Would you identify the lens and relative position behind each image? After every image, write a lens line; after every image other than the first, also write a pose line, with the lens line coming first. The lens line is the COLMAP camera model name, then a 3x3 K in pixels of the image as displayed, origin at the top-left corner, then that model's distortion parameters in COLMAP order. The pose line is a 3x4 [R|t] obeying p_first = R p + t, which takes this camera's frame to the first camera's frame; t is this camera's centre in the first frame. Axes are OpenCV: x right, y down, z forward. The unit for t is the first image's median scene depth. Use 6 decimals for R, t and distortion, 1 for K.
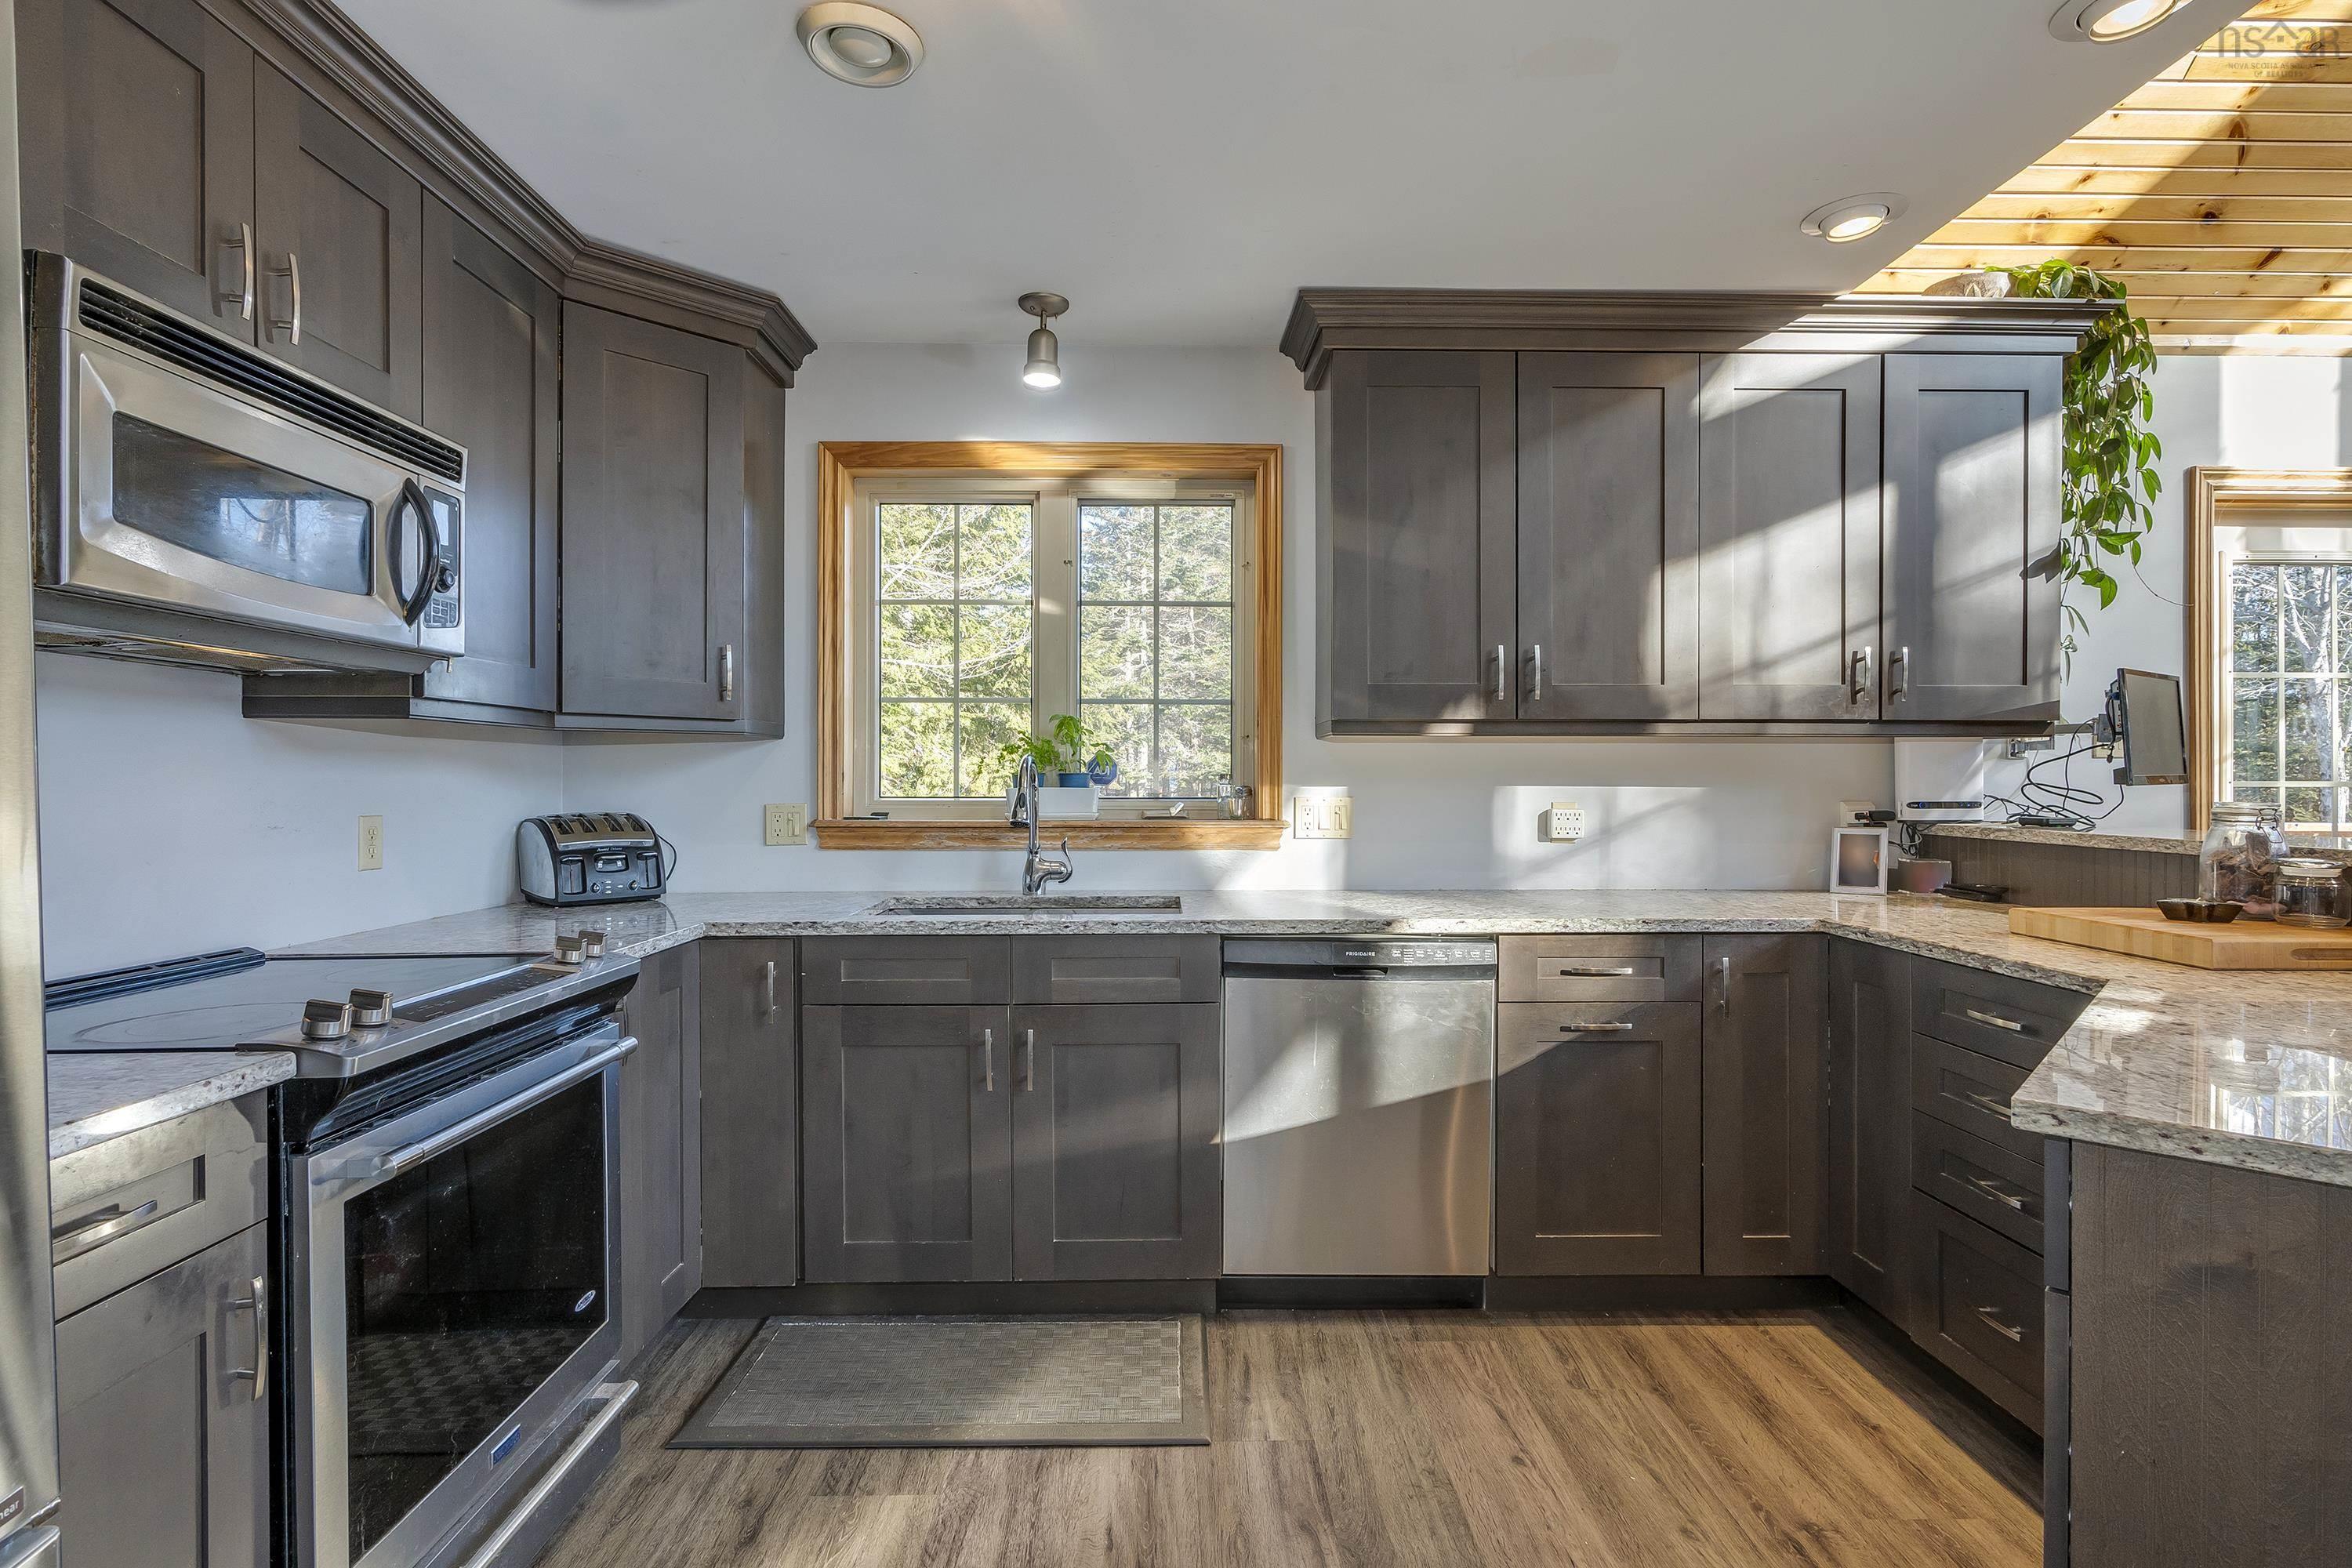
lens RADIAL K [[1163.0, 0, 1174.2], [0, 1163.0, 781.0], [0, 0, 1]] dist [-0.007704, 0.002277]
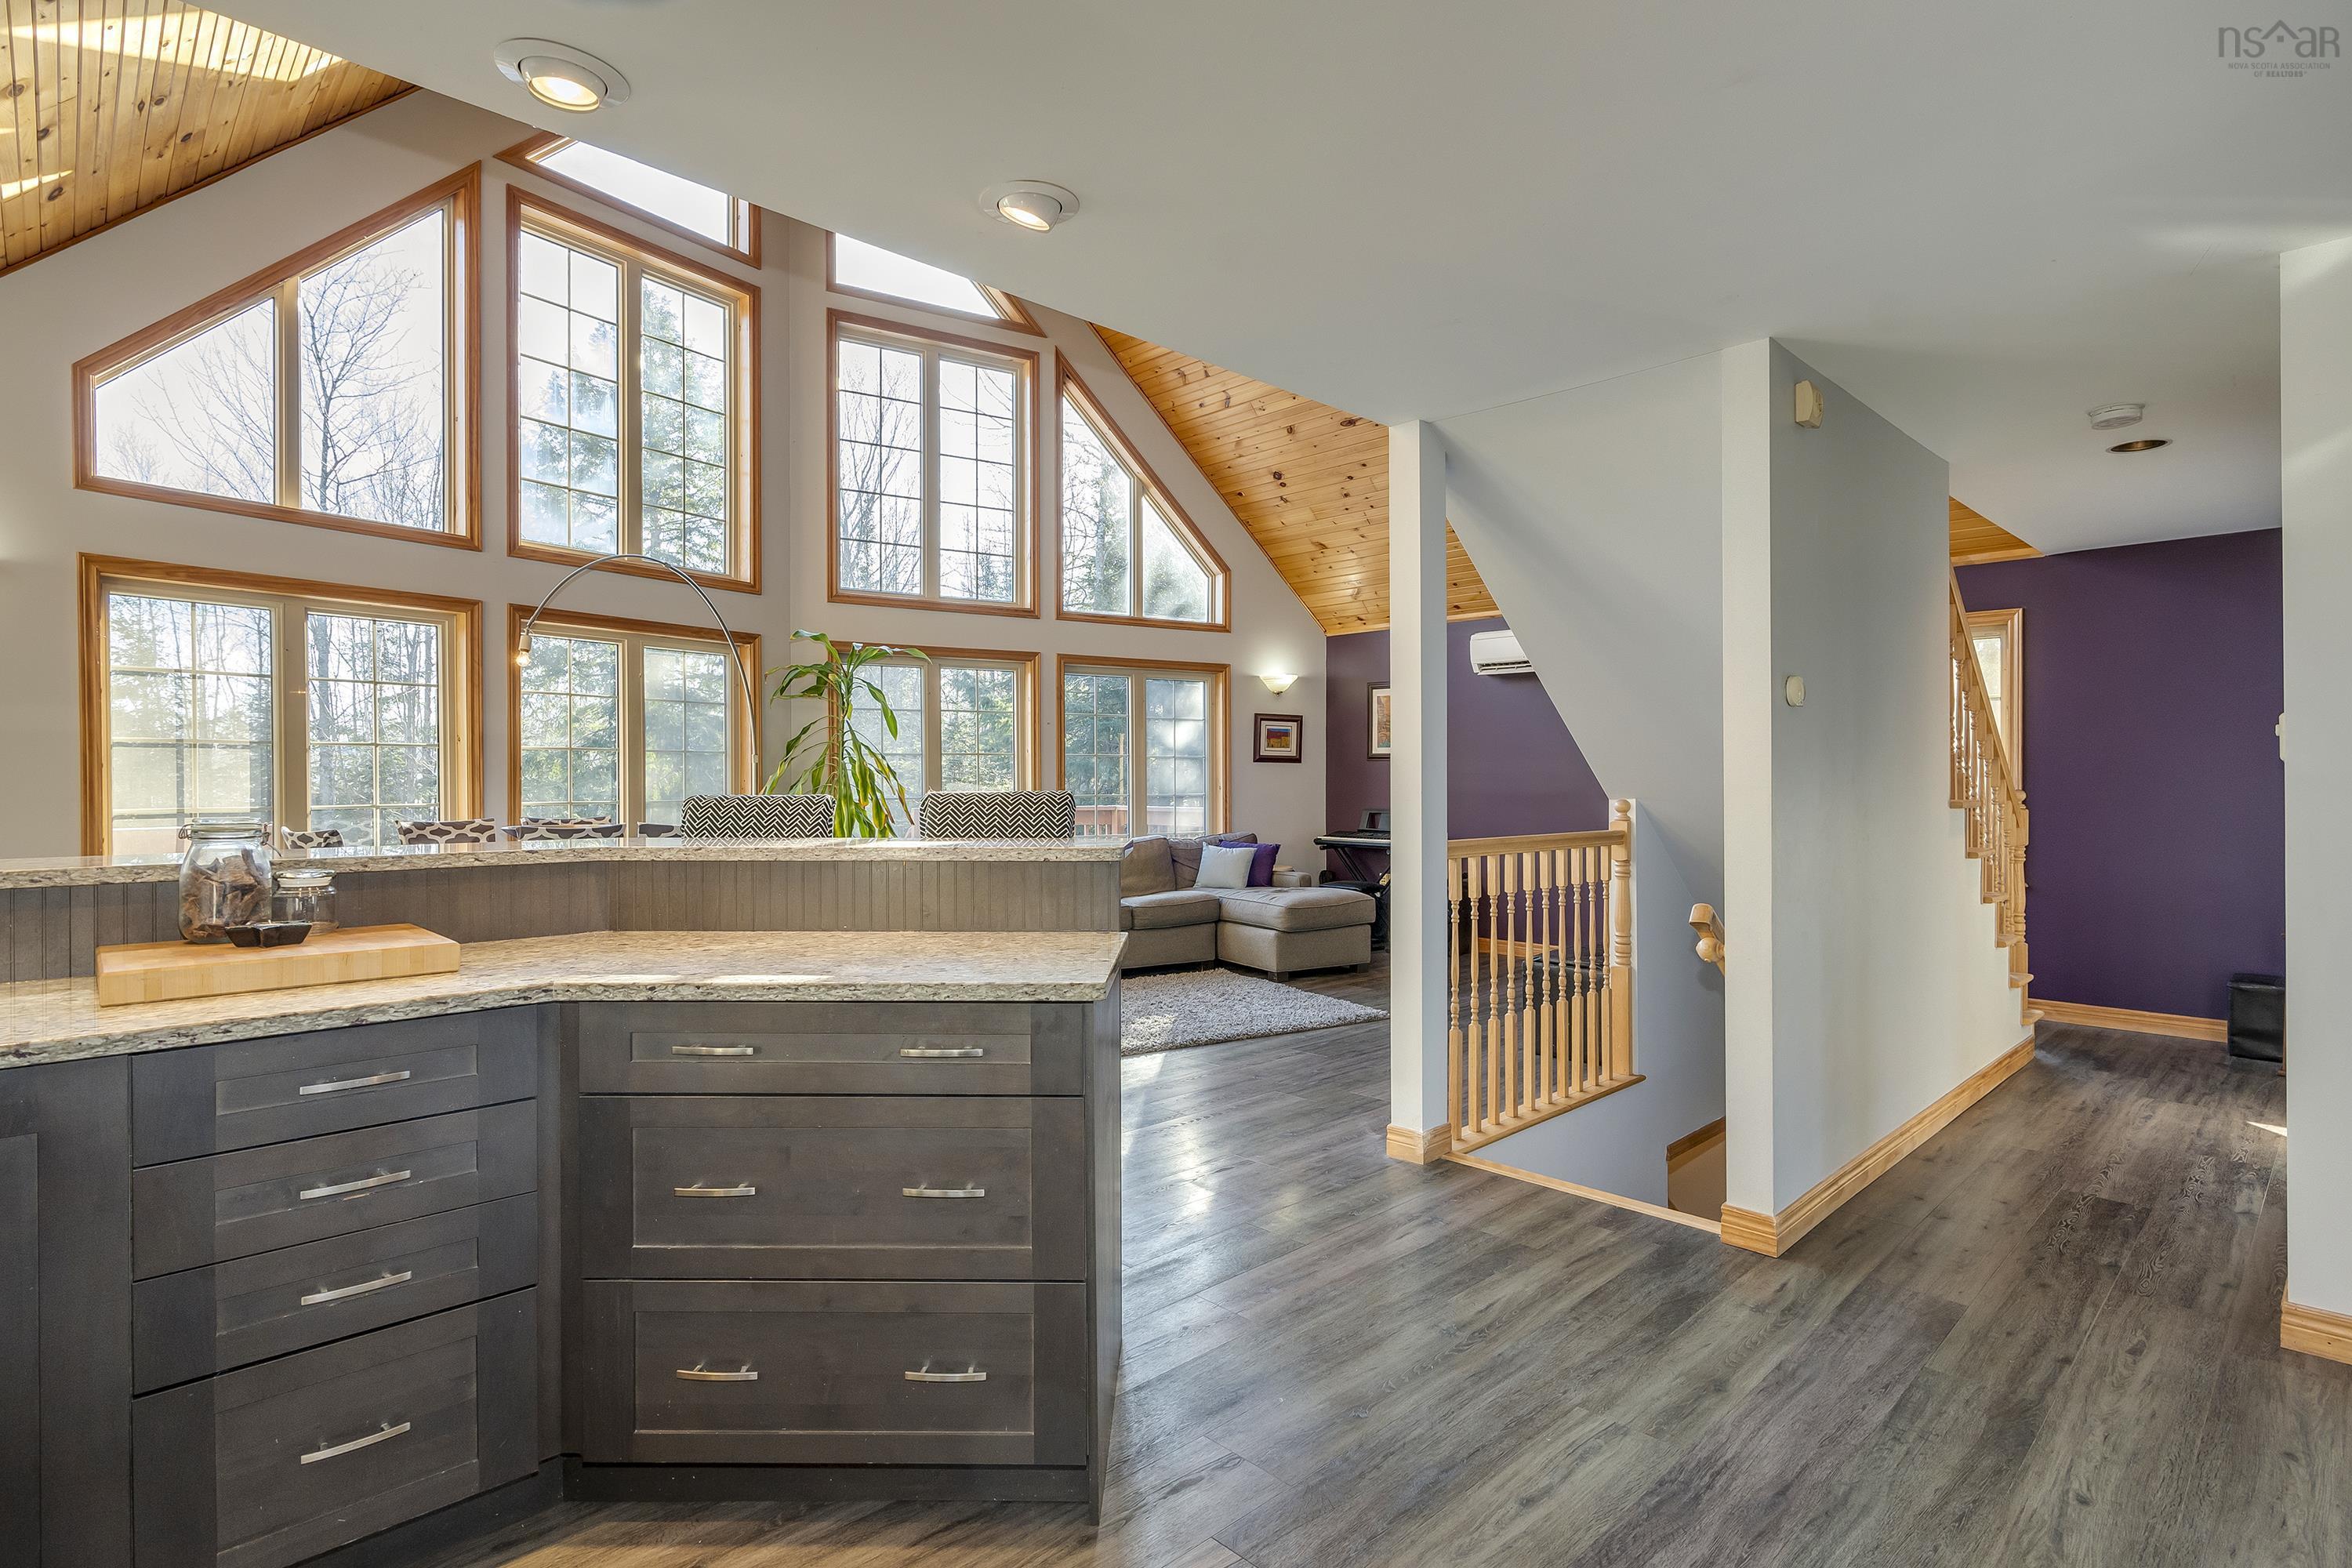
lens RADIAL K [[1163.0, 0, 1225.6], [0, 1163.0, 781.7], [0, 0, 1]] dist [-0.007704, 0.002277]
pose [[-0.709976, -0.010779, 0.704143, -0.290465], [-0.001532, 0.999904, 0.013762, -0.026508], [-0.704224, 0.008692, -0.709924, 0.842137]]
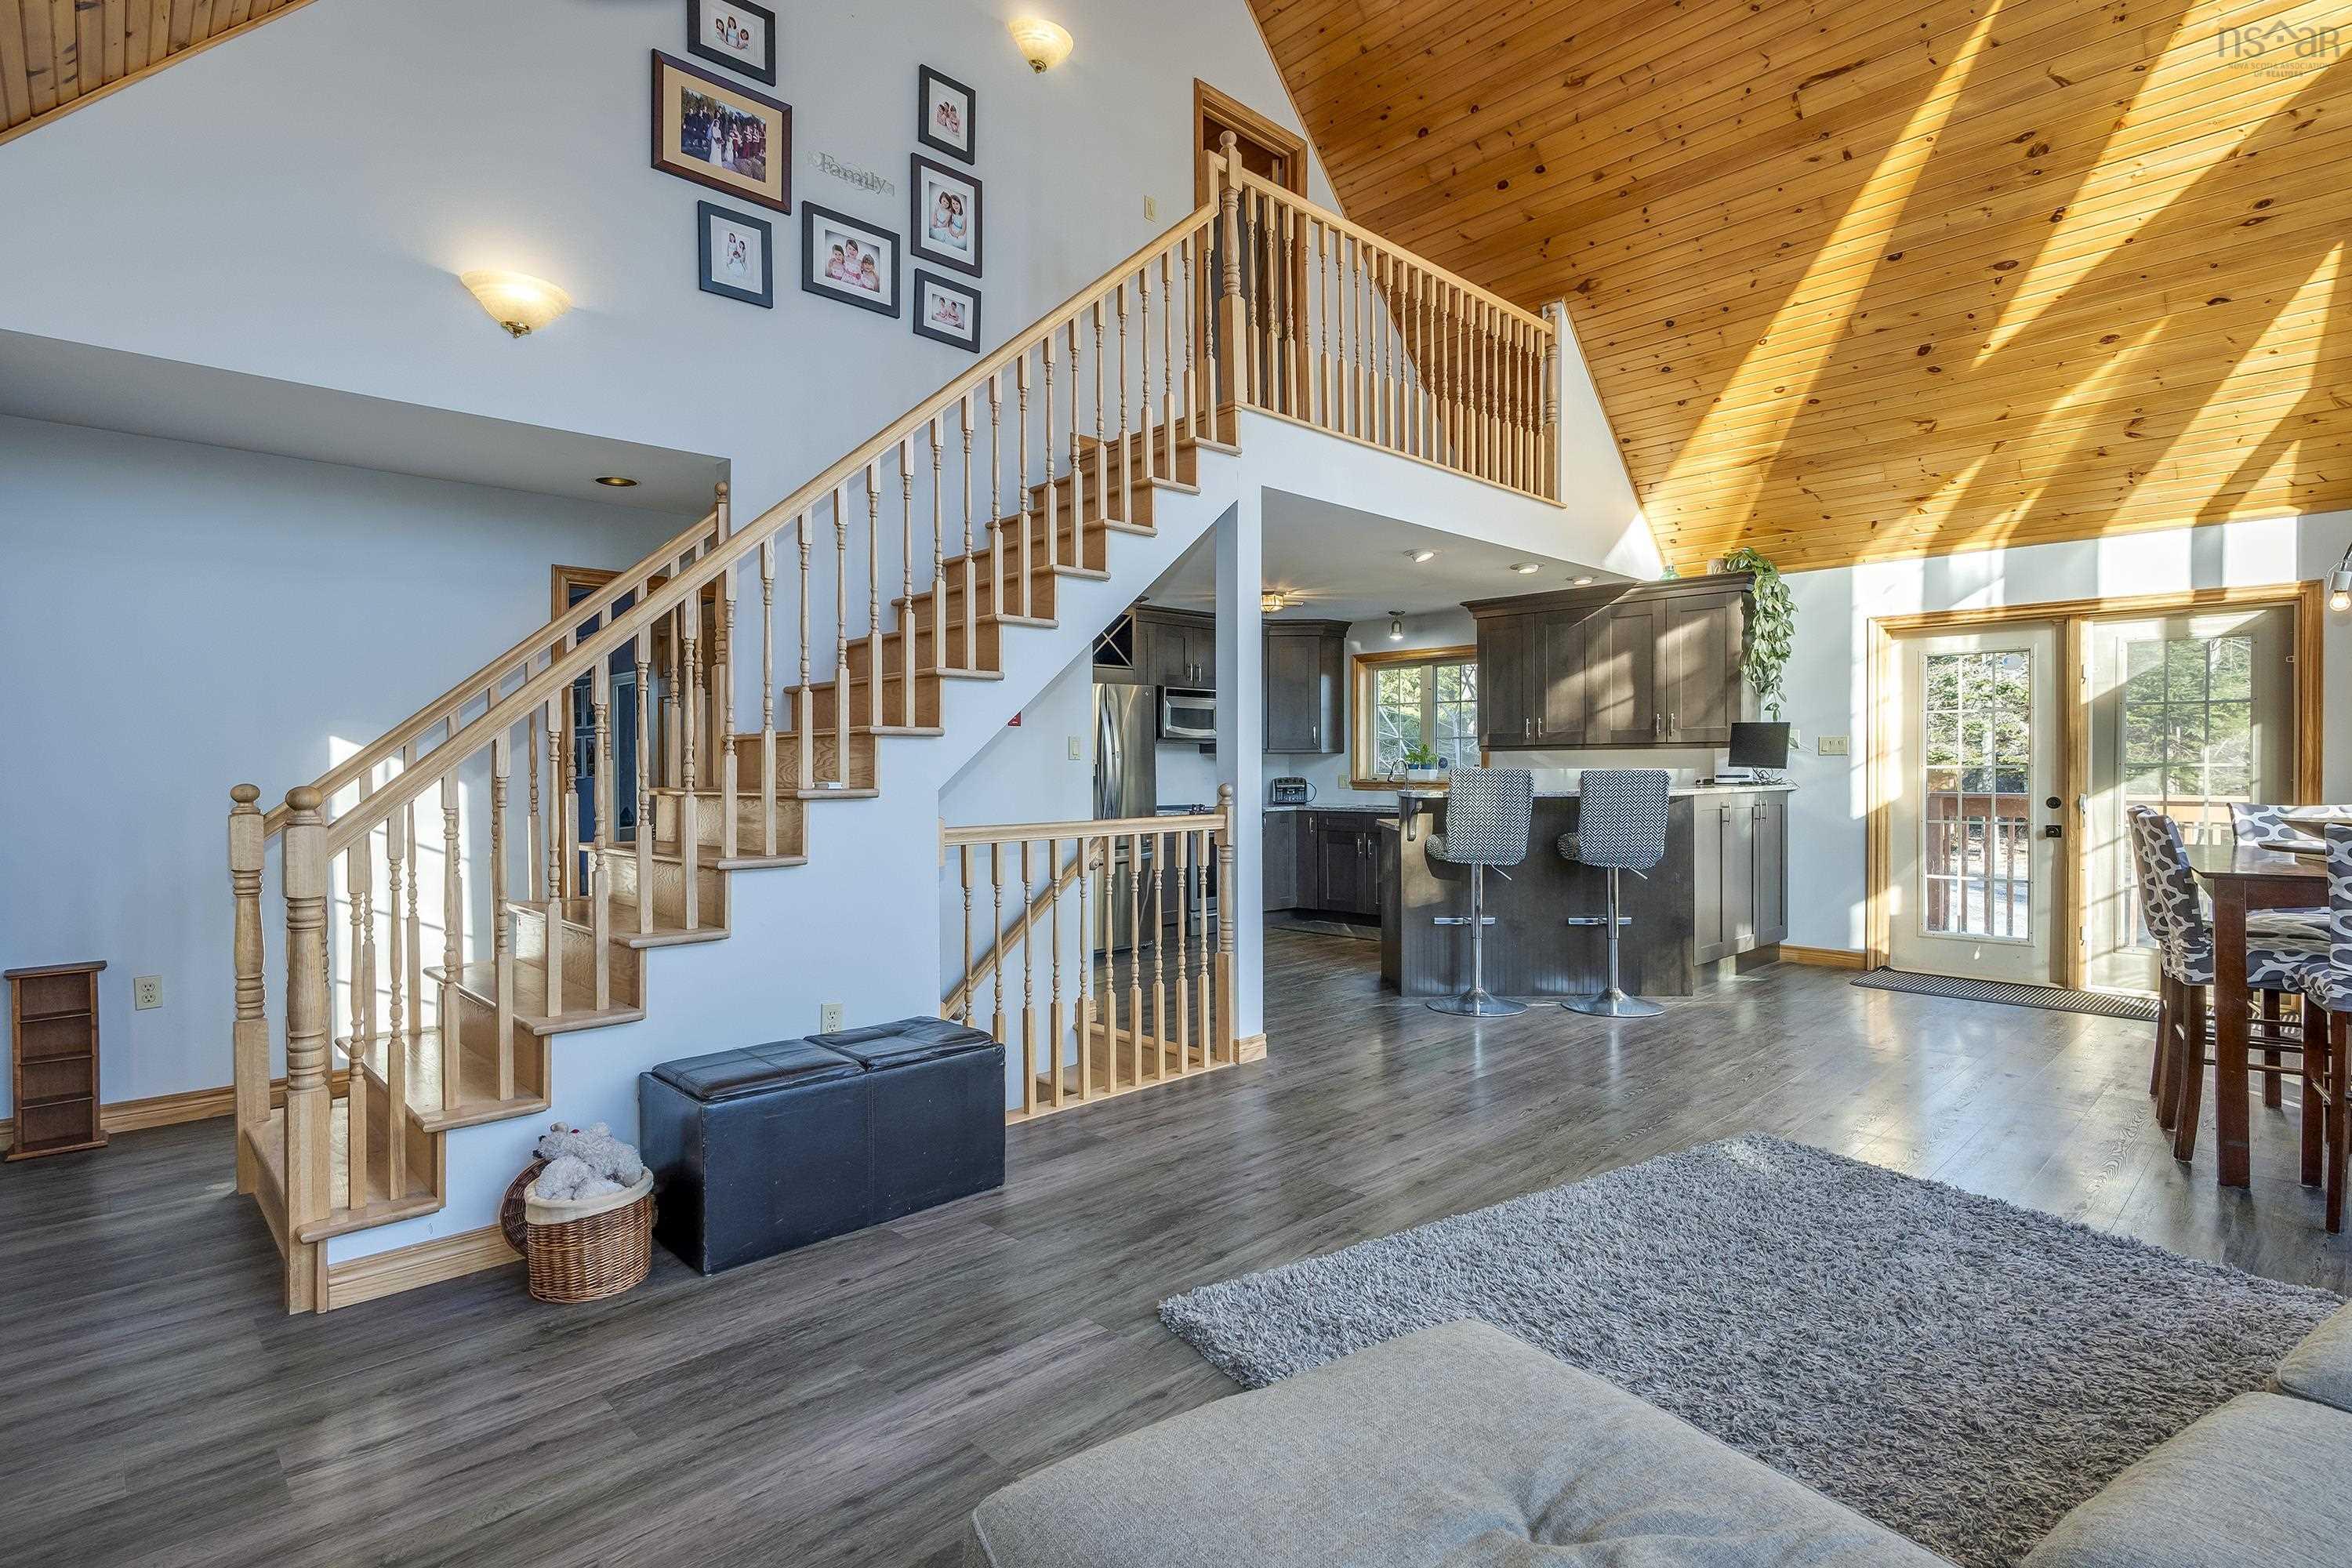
lens RADIAL K [[1163.0, 0, 1163.6], [0, 1163.0, 783.0], [0, 0, 1]] dist [-0.007704, 0.002277]
pose [[0.687184, 0.002623, -0.726479, 1.865629], [0.005384, 0.999948, 0.008703, 0.014105], [0.726464, -0.009892, 0.687134, -1.724764]]
